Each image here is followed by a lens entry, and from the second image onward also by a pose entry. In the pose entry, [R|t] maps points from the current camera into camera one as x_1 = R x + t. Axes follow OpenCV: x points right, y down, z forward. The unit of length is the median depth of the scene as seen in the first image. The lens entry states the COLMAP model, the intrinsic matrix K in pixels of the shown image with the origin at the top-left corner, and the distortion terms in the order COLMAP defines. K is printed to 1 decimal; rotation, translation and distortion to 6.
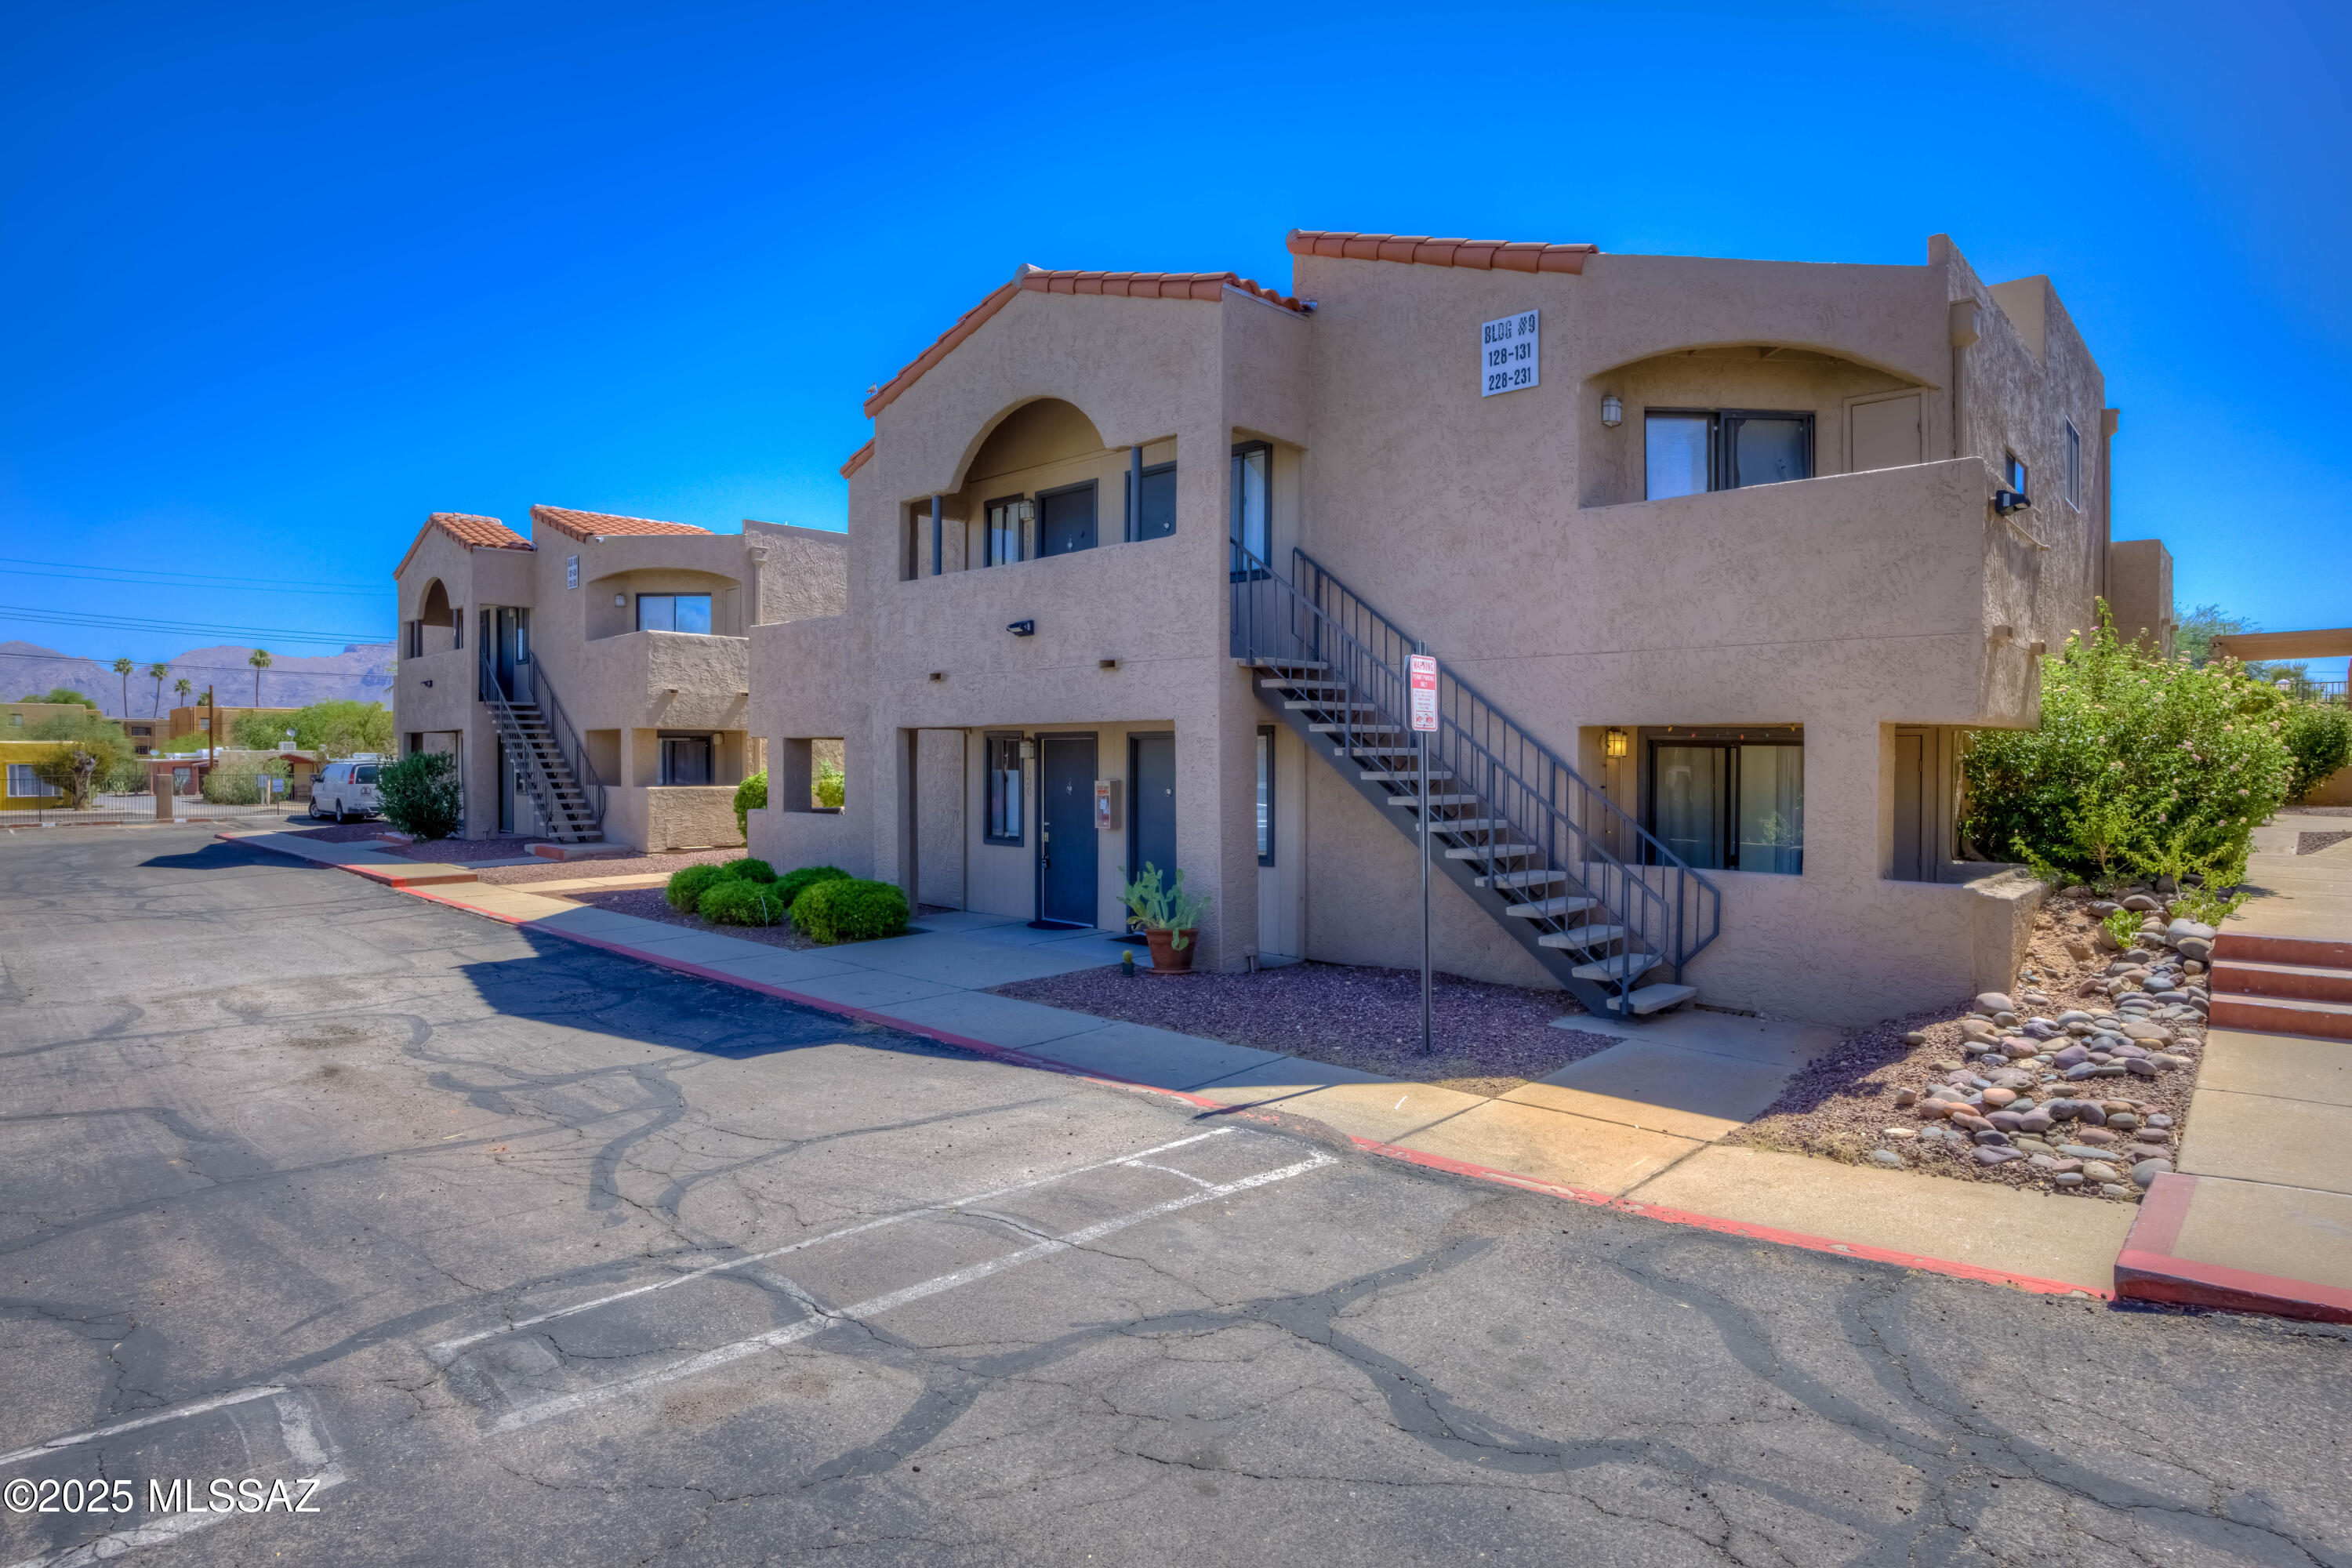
lens RADIAL K [[1193.9, 0, 1164.3], [0, 1193.9, 766.6], [0, 0, 1]] dist [-0.024147, 0.000439]
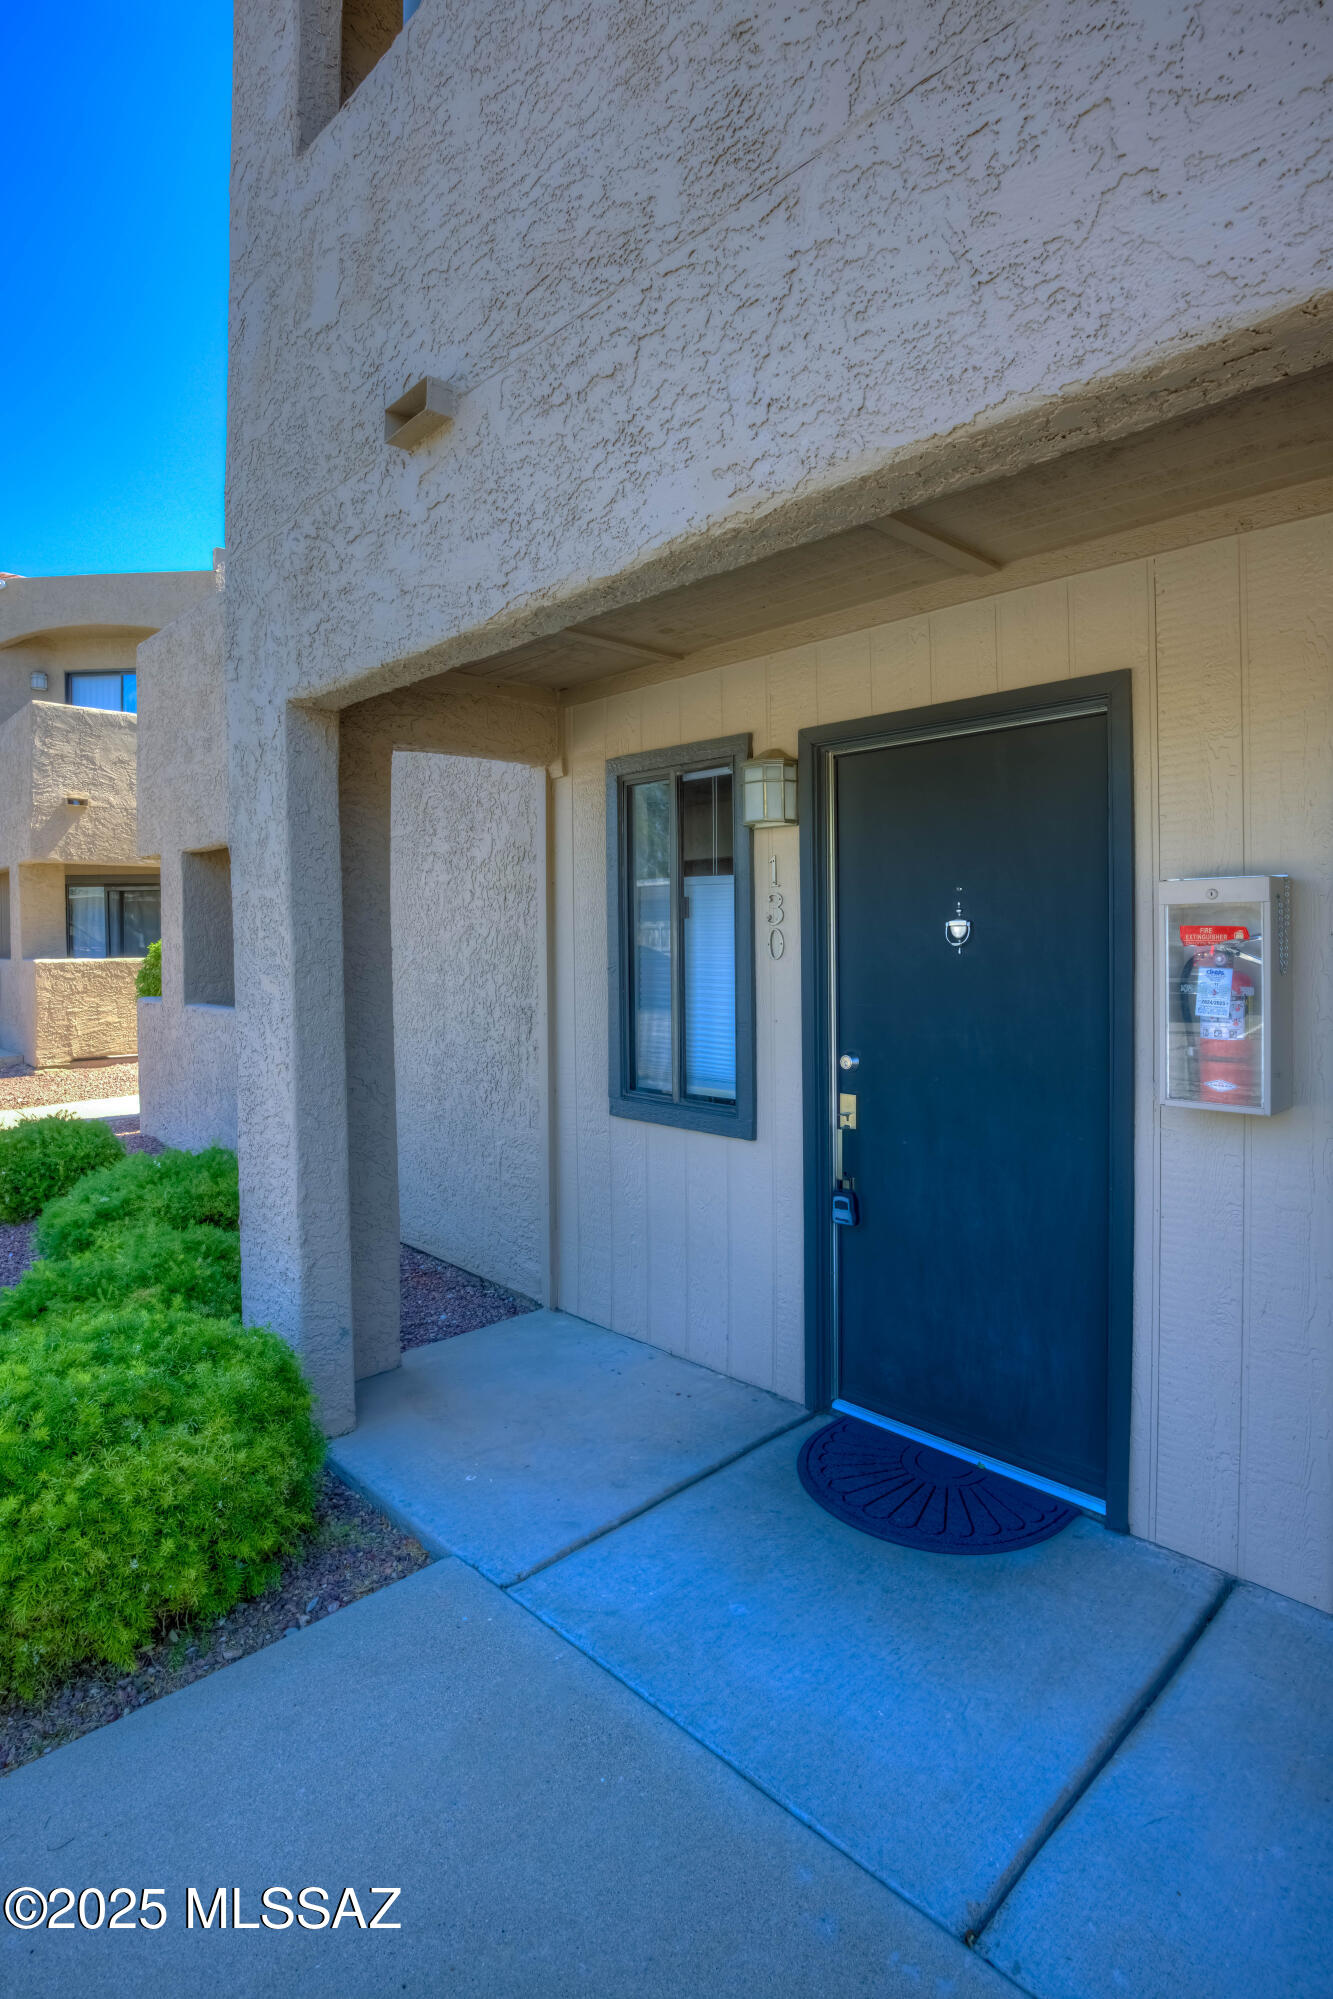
lens RADIAL K [[1027.8, 0, 701.6], [0, 1027.8, 941.3], [0, 0, 1]] dist [-0.030919, 0.000805]
pose [[0.999584, -0.010576, -0.026819, -0.145957], [0.010469, 0.999937, -0.004128, 0.024735], [0.026860, 0.003845, 0.999632, 0.886533]]
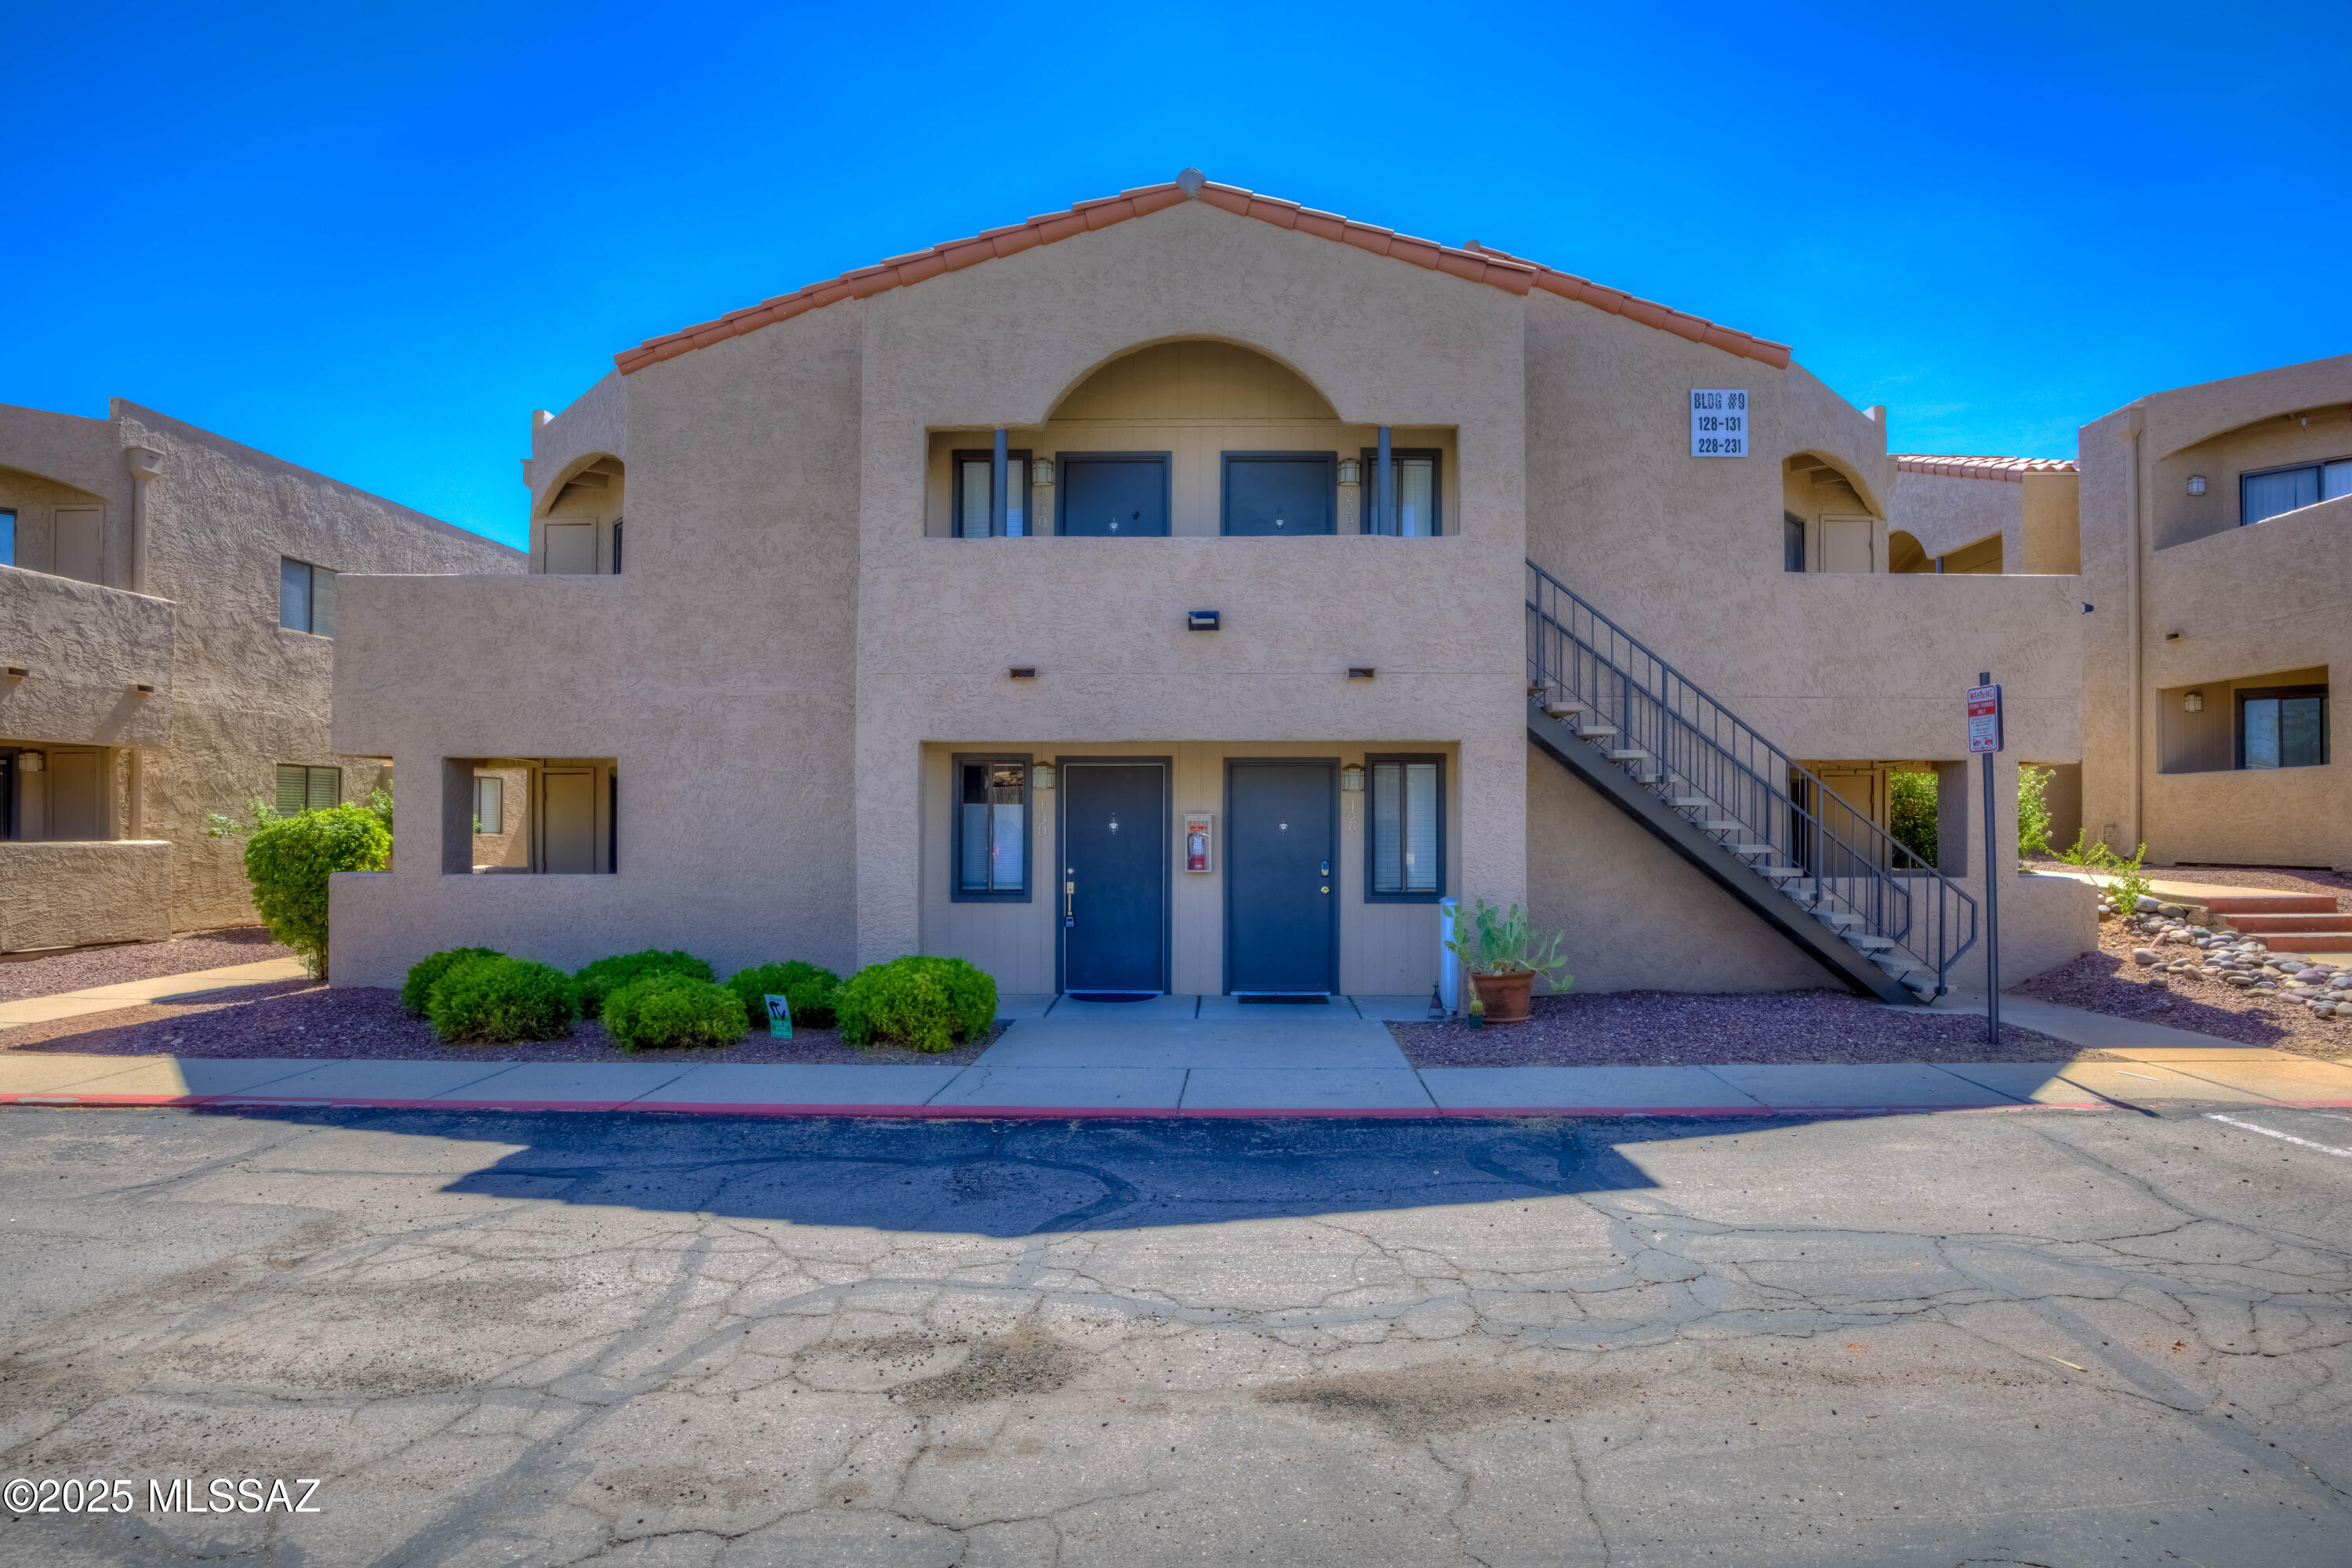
lens RADIAL K [[1162.2, 0, 1176.7], [0, 1162.2, 823.2], [0, 0, 1]] dist [-0.025734, 0.000658]
pose [[0.749674, 0.000539, 0.661807, -0.648918], [0.004306, 0.999975, -0.005692, 0.024248], [-0.661793, 0.007117, 0.749652, 0.431016]]
